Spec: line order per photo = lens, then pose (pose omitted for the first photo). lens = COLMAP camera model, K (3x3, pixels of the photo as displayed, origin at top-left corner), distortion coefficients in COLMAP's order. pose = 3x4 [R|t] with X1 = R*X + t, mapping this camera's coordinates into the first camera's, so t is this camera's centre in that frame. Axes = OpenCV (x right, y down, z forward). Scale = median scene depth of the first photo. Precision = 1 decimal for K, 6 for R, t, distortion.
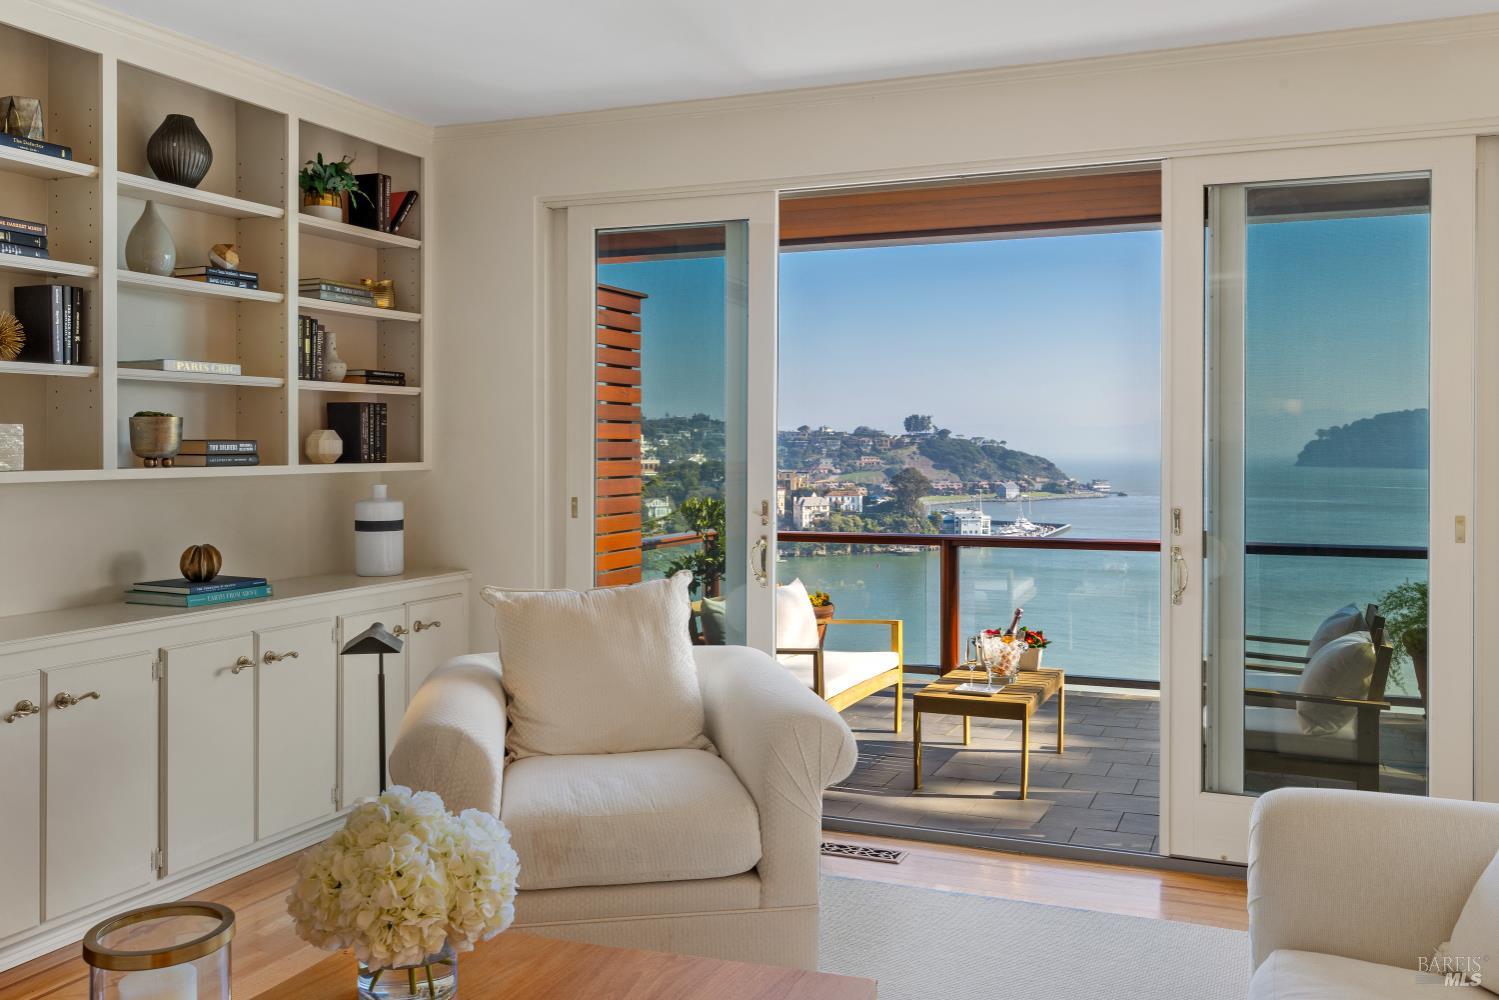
lens RADIAL K [[1357.0, 0, 810.4], [0, 1357.0, 468.7], [0, 0, 1]] dist [-0.054819, 0.032911]
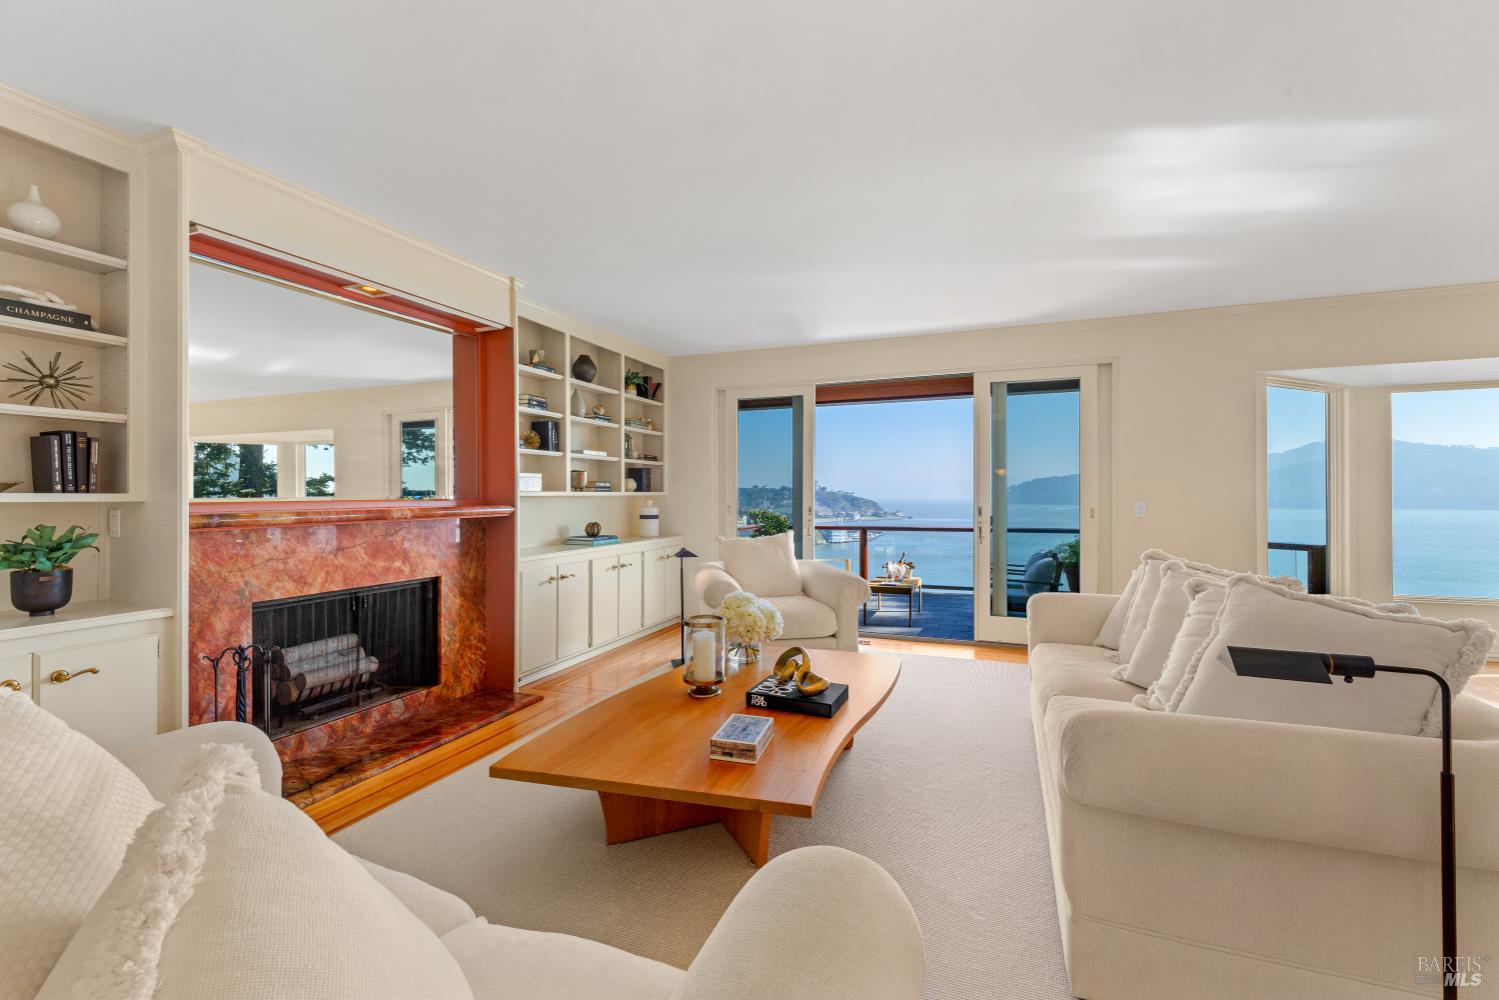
lens RADIAL K [[651.2, 0, 742.5], [0, 651.2, 503.0], [0, 0, 1]] dist [-0.015292, 0.000322]
pose [[0.999740, 0.000865, -0.022794, -0.132504], [-0.000976, 0.999988, -0.004880, 0.024075], [0.022789, 0.004901, 0.999728, -0.220557]]
